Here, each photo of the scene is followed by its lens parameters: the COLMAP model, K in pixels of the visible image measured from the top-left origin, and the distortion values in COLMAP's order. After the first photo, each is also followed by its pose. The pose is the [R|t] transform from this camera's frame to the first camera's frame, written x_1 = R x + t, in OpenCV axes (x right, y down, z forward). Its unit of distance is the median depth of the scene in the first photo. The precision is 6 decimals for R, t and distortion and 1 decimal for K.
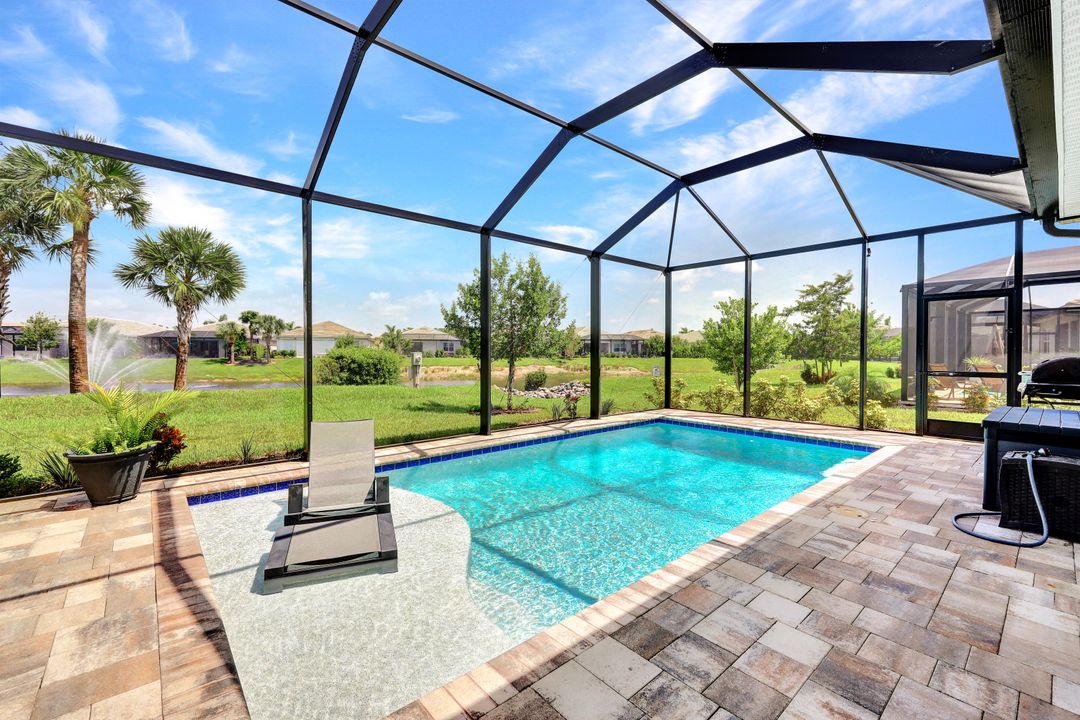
lens RADIAL K [[456.0, 0, 532.7], [0, 456.0, 355.1], [0, 0, 1]] dist [-0.001639, -0.000158]
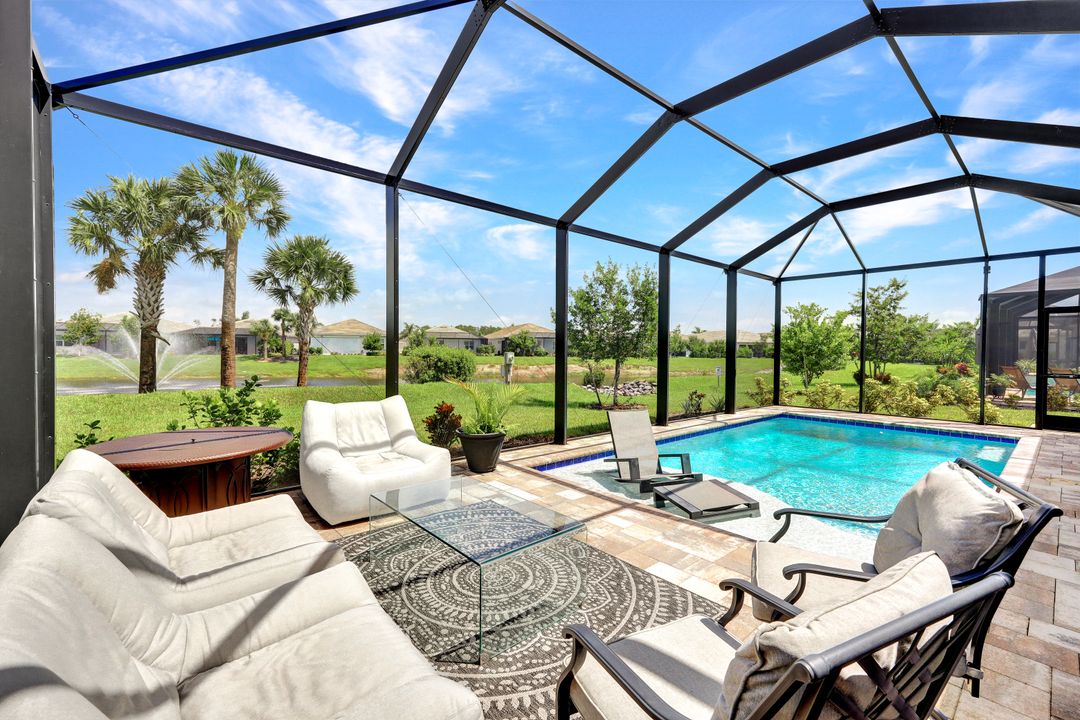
lens RADIAL K [[458.5, 0, 533.9], [0, 458.5, 357.2], [0, 0, 1]] dist [-0.000473, -0.000310]
pose [[0.999972, 0.006953, -0.002821, -0.299046], [-0.006928, 0.999939, 0.008574, -0.005834], [0.002880, -0.008555, 0.999959, -0.118032]]
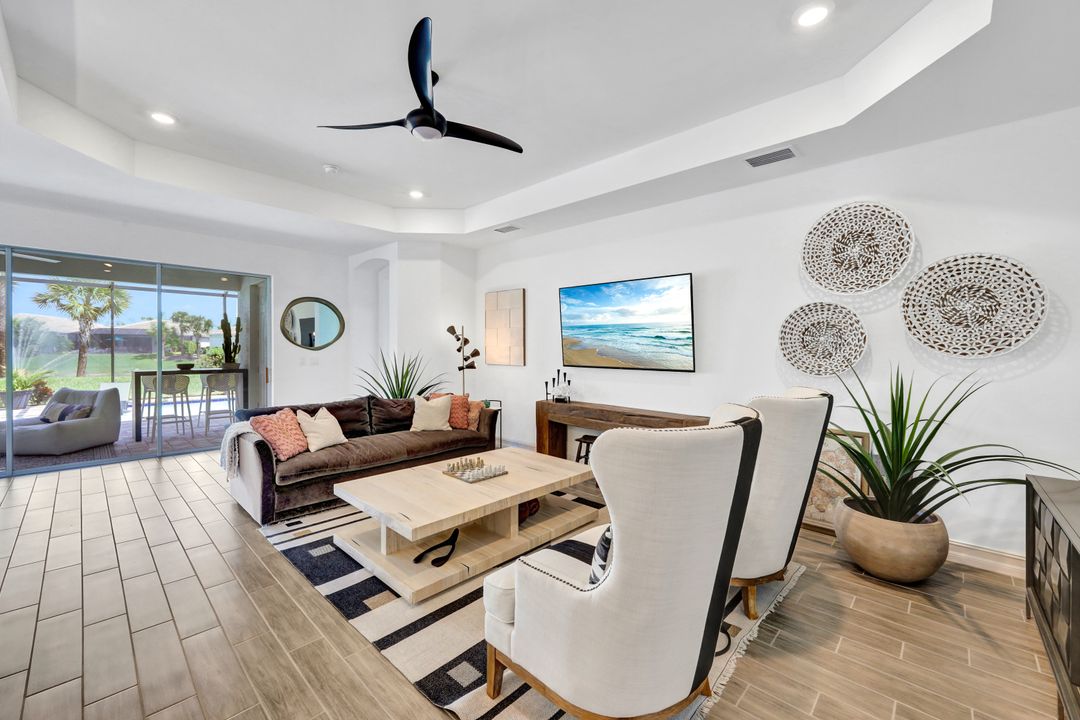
lens RADIAL K [[433.5, 0, 541.4], [0, 433.5, 349.9], [0, 0, 1]] dist [-0.000270, 0.000035]
pose [[0.994498, 0.006907, 0.104524, 0.776957], [-0.006593, 0.999973, -0.003349, -0.021582], [-0.104544, 0.002642, 0.994517, -0.764519]]
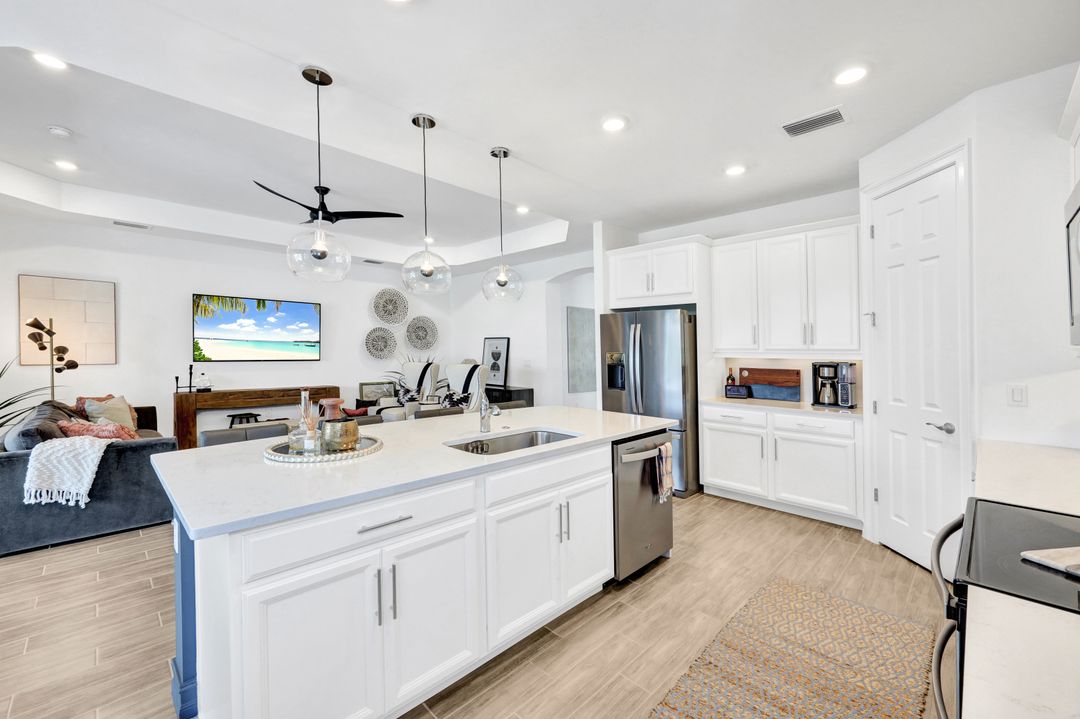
lens RADIAL K [[454.0, 0, 525.8], [0, 454.0, 334.1], [0, 0, 1]] dist [0.000219, 0.000059]
pose [[-0.072911, 0.034101, 0.996755, 0.205044], [-0.002362, 0.999407, -0.034365, -0.021304], [-0.997336, -0.004860, -0.072787, -0.655703]]
